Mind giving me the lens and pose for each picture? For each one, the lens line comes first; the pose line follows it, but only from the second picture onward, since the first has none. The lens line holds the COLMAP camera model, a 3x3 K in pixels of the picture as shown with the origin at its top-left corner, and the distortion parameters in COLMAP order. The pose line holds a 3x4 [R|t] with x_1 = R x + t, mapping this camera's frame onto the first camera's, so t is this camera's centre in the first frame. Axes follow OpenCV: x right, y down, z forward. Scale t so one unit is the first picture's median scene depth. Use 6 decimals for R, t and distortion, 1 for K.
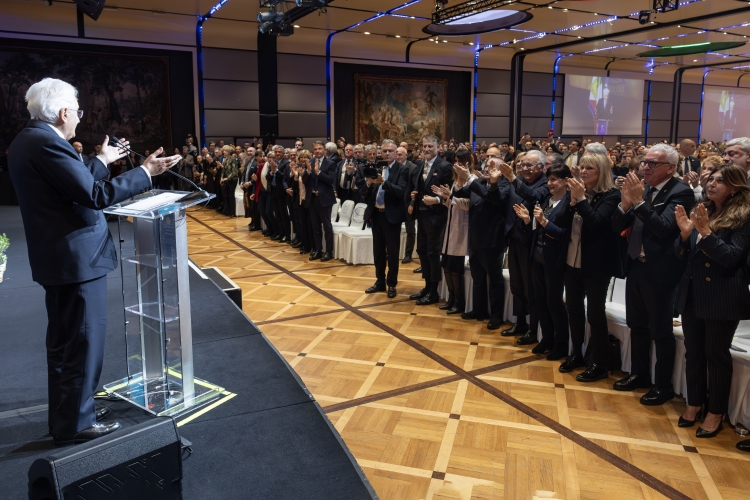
lens RADIAL K [[553.1, 0, 357.6], [0, 553.1, 216.1], [0, 0, 1]] dist [-0.011677, -0.001607]
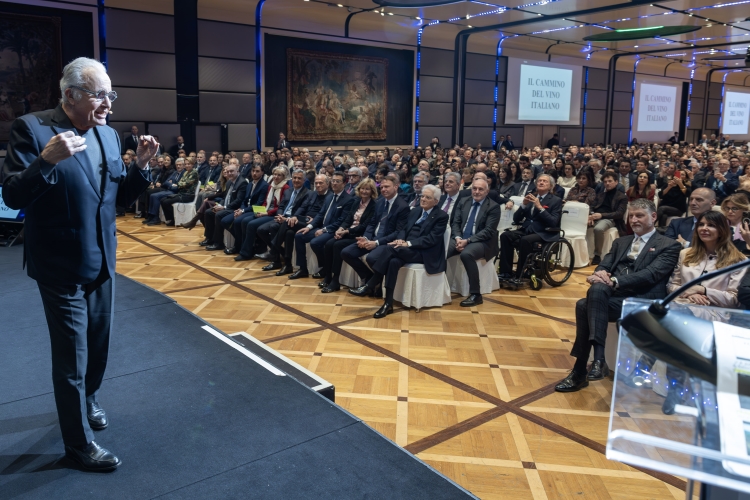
lens RADIAL K [[588.1, 0, 319.0], [0, 588.1, 209.9], [0, 0, 1]] dist [-0.004268, 0.001102]
pose [[0.990294, -0.008305, 0.138742, -0.106675], [0.007957, 0.999964, 0.003062, -0.018382], [-0.138762, -0.001929, 0.990324, 0.137221]]
